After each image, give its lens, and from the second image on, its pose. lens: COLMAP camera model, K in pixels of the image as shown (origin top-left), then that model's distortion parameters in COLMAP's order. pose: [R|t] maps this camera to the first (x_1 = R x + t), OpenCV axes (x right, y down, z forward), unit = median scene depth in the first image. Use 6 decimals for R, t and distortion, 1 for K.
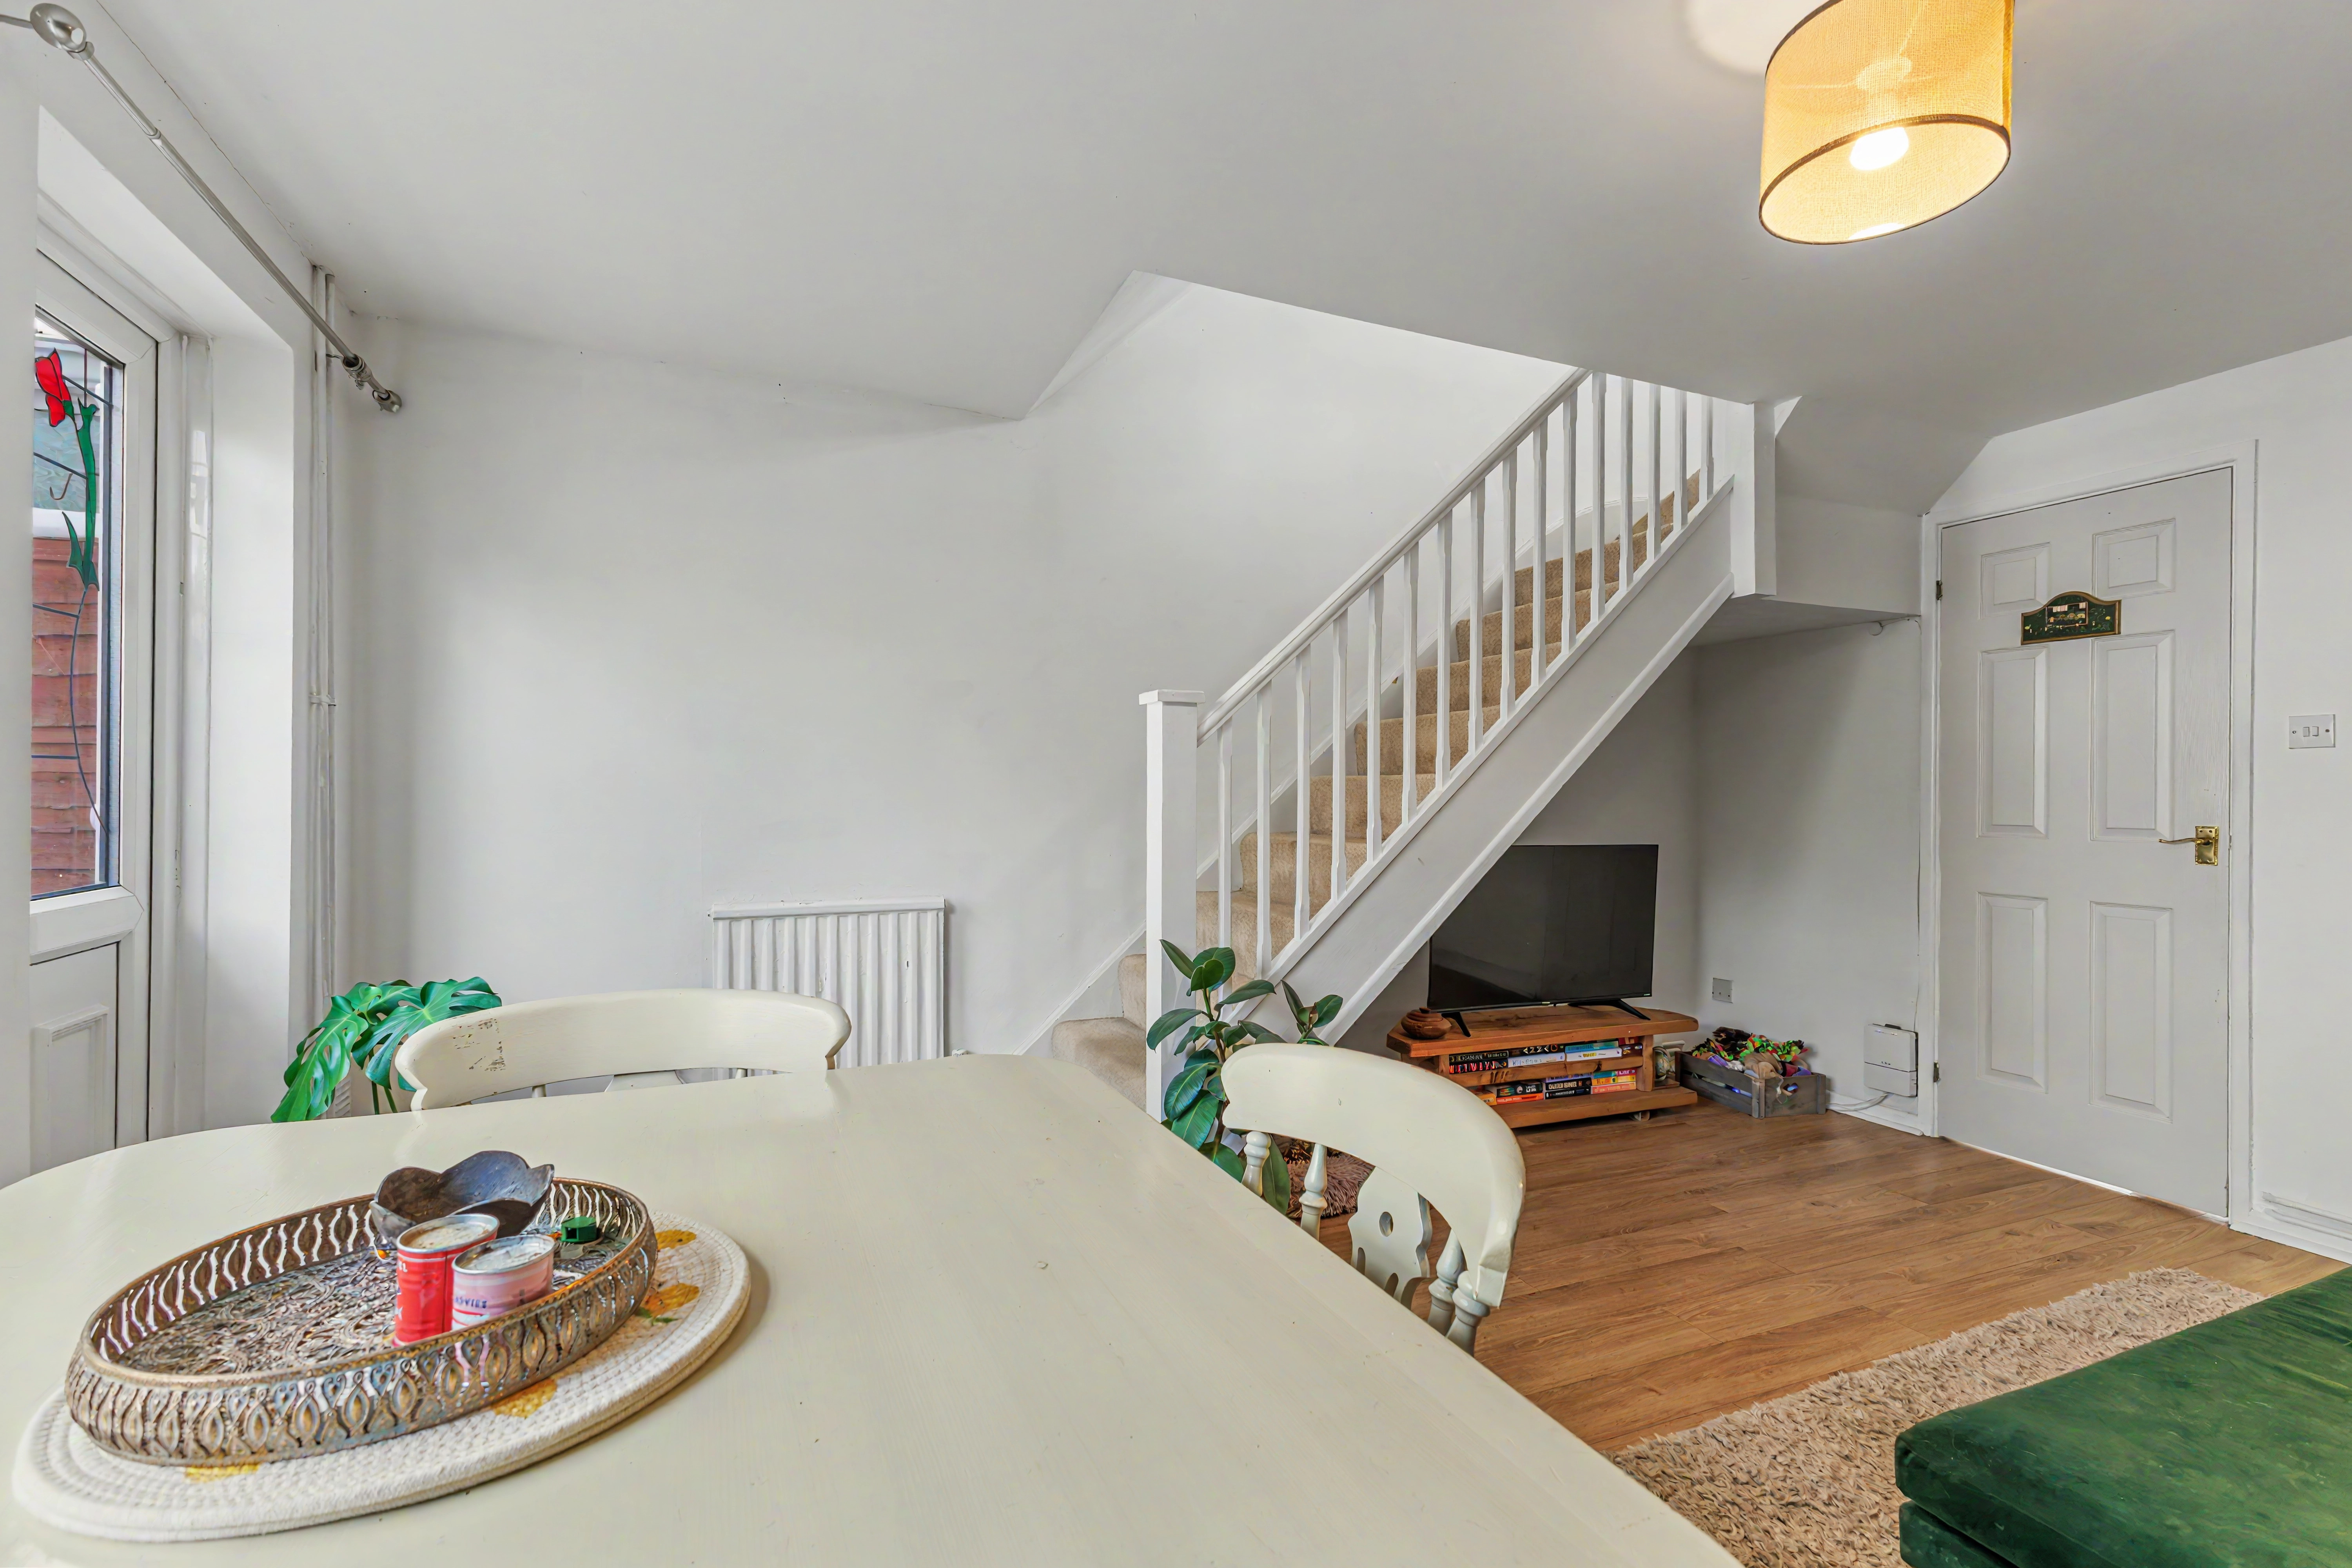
lens RADIAL K [[1026.6, 0, 1198.6], [0, 1026.6, 788.5], [0, 0, 1]] dist [-0.001397, -0.000951]
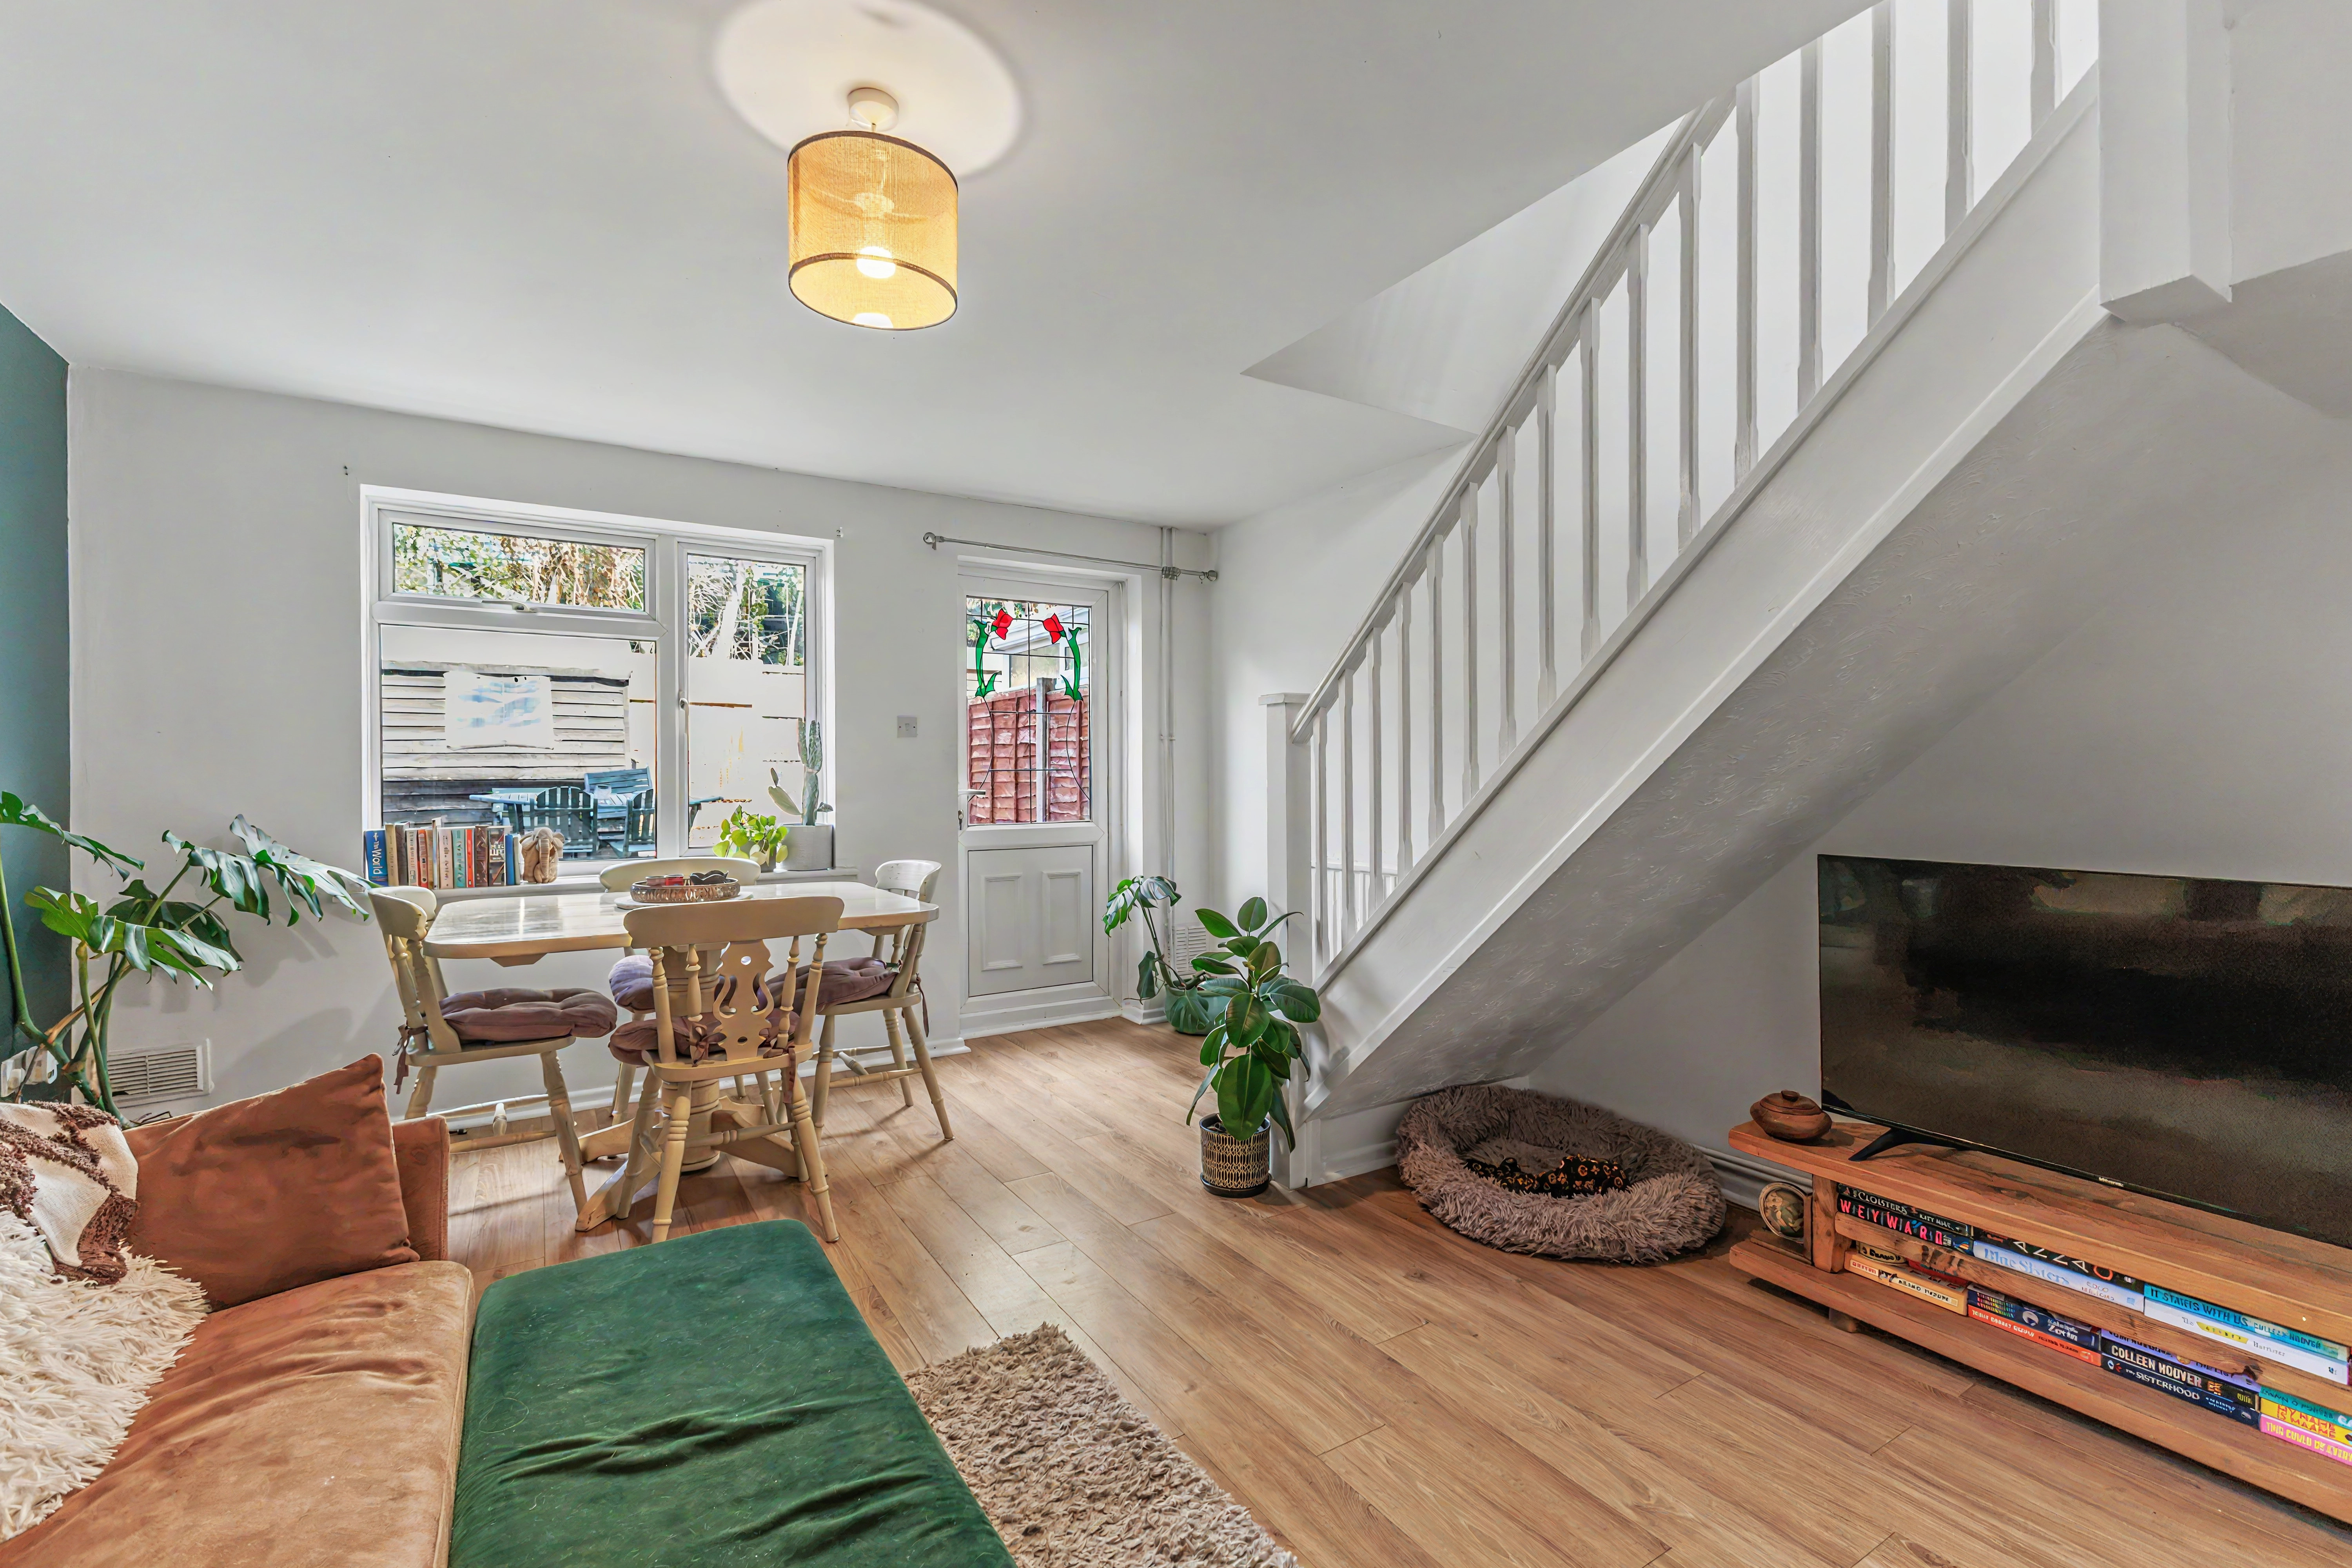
lens RADIAL K [[1026.6, 0, 1171.9], [0, 1026.6, 792.0], [0, 0, 1]] dist [-0.001397, -0.000951]
pose [[0.150919, 0.002041, -0.988544, 1.015774], [0.003309, 0.999991, 0.002570, 0.013442], [0.988541, -0.003659, 0.150911, 0.605018]]
